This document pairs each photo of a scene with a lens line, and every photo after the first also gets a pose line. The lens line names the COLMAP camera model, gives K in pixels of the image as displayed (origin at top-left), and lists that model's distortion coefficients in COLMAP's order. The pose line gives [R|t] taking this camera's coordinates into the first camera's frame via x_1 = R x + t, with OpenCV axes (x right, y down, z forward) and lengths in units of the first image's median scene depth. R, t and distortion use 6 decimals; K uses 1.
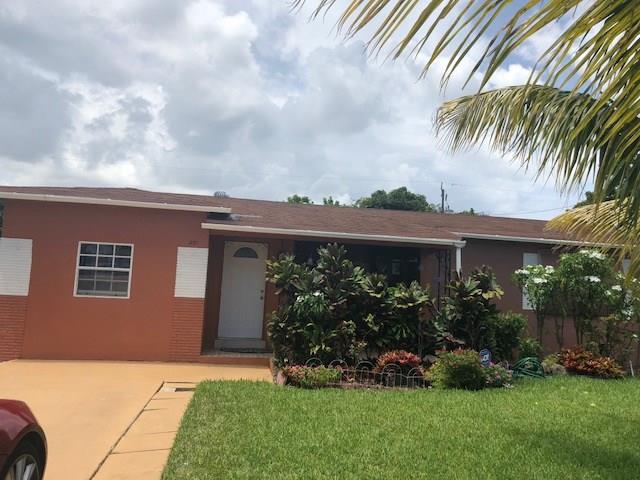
lens RADIAL K [[520.7, 0, 320.0], [0, 520.7, 240.0], [0, 0, 1]] dist [0.072883, 0.000136]
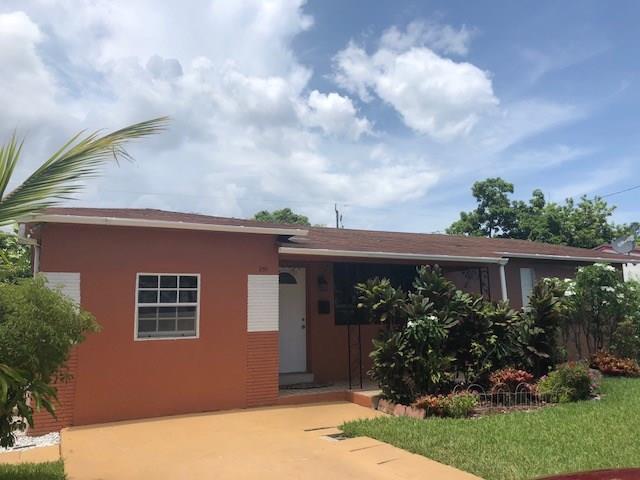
lens RADIAL K [[523.4, 0, 320.0], [0, 523.4, 240.0], [0, 0, 1]] dist [0.067594, 0.000416]
pose [[0.946527, -0.019216, 0.322050, -0.447114], [0.032178, 0.998870, -0.034973, -0.010994], [-0.321015, 0.043465, 0.946076, 0.124111]]
